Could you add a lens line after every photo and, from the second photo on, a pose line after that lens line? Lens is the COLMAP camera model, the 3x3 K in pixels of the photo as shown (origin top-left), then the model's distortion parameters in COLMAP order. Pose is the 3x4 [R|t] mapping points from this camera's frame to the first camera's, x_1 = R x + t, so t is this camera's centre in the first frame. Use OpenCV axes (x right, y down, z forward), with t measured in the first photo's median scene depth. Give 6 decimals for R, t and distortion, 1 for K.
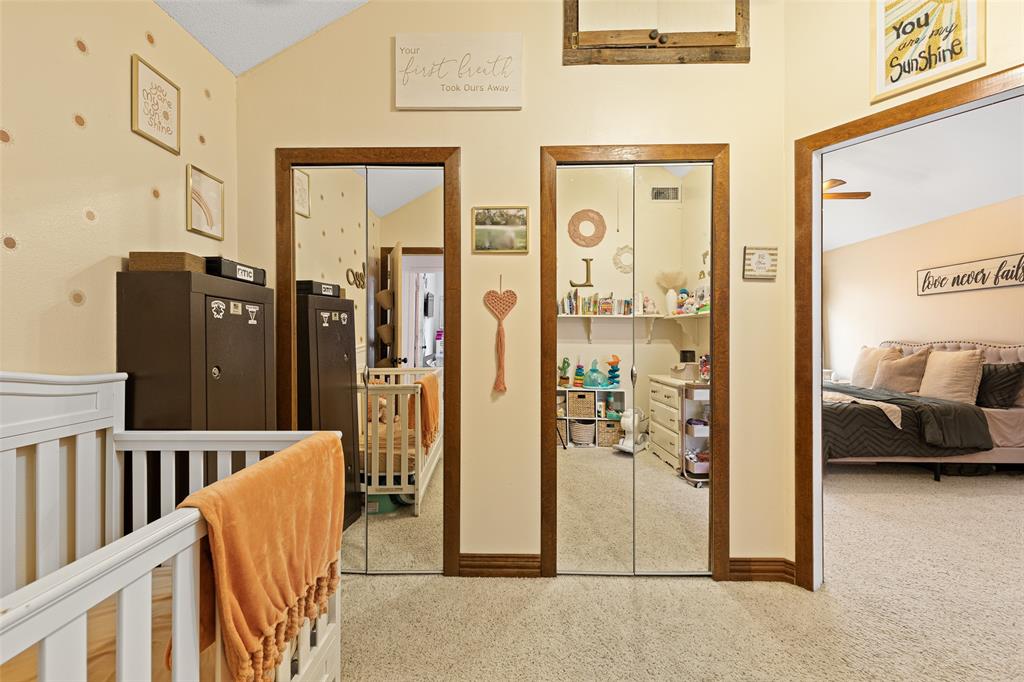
lens RADIAL K [[457.7, 0, 511.5], [0, 457.7, 338.8], [0, 0, 1]] dist [0.003325, 0.000045]
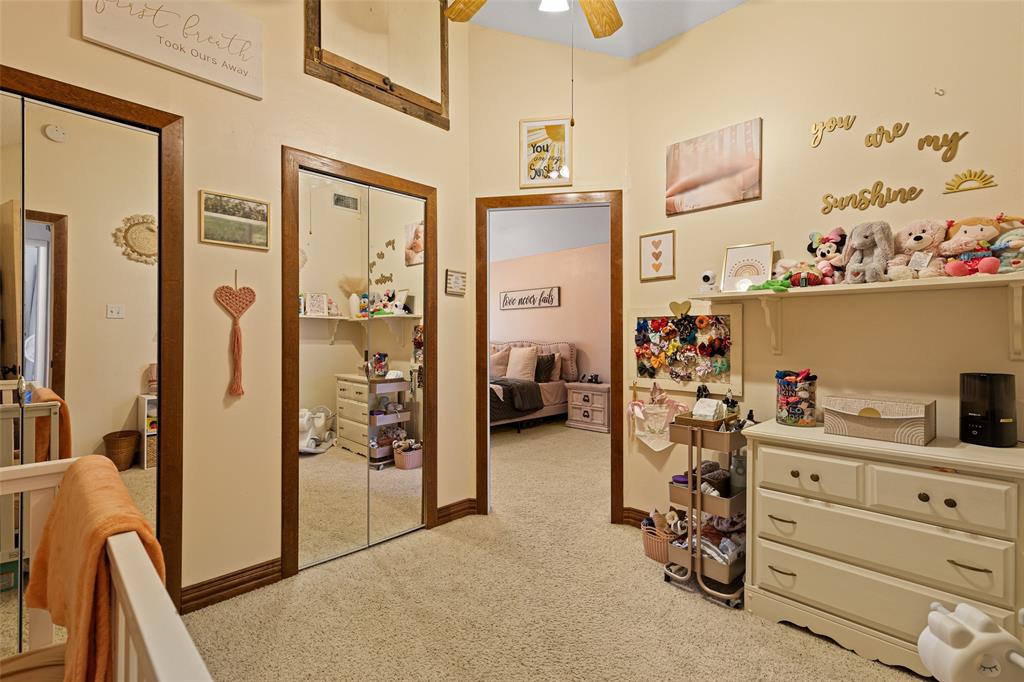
lens RADIAL K [[457.7, 0, 511.5], [0, 457.7, 338.8], [0, 0, 1]] dist [0.003325, 0.000045]
pose [[0.691078, 0.001215, 0.722779, -0.186348], [0.001342, 0.999995, -0.002963, 0.002045], [-0.722779, 0.003018, 0.691073, -0.026886]]
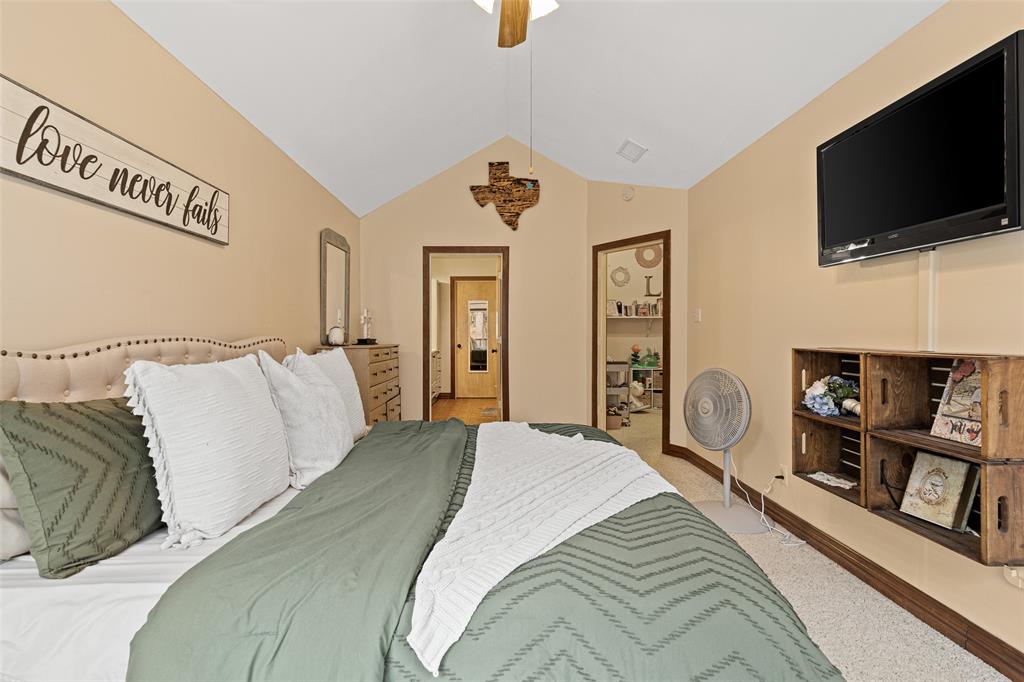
lens RADIAL K [[462.6, 0, 510.7], [0, 462.6, 339.3], [0, 0, 1]] dist [0.005538, -0.000620]
pose [[-0.998363, 0.001001, -0.057194, 0.870735], [0.000109, 0.999878, 0.015604, -0.000404], [0.057202, 0.015572, -0.998241, 1.835073]]
